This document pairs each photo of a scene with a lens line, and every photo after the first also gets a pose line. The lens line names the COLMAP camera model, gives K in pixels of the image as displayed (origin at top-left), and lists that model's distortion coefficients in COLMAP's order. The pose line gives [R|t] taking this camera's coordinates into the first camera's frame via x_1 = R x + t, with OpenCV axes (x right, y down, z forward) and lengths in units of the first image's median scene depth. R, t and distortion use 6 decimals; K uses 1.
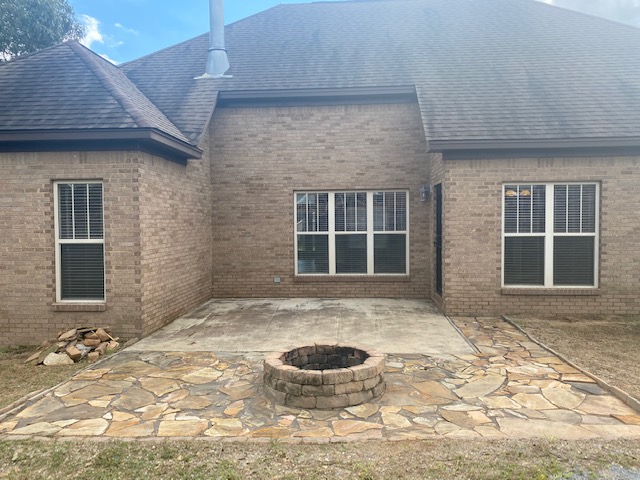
lens RADIAL K [[486.1, 0, 319.8], [0, 486.1, 240.2], [0, 0, 1]] dist [0.024429, -0.015968]
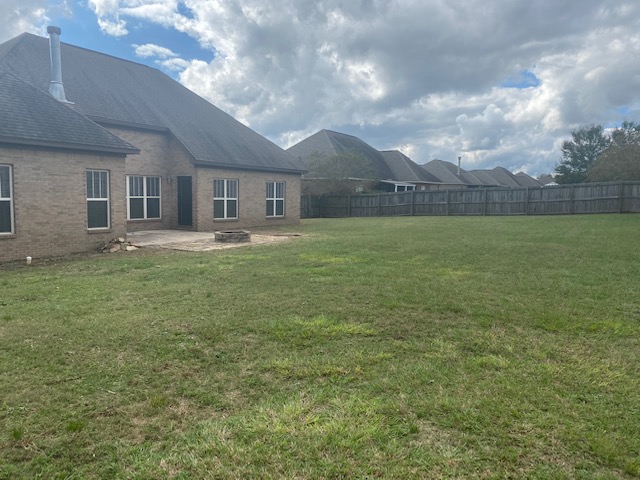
lens RADIAL K [[486.1, 0, 319.7], [0, 486.1, 239.6], [0, 0, 1]] dist [0.024429, -0.015968]
pose [[0.459884, -0.062370, 0.885786, -1.693945], [0.002195, 0.997607, 0.069104, 0.027165], [-0.887976, -0.029836, 0.458921, -0.696332]]
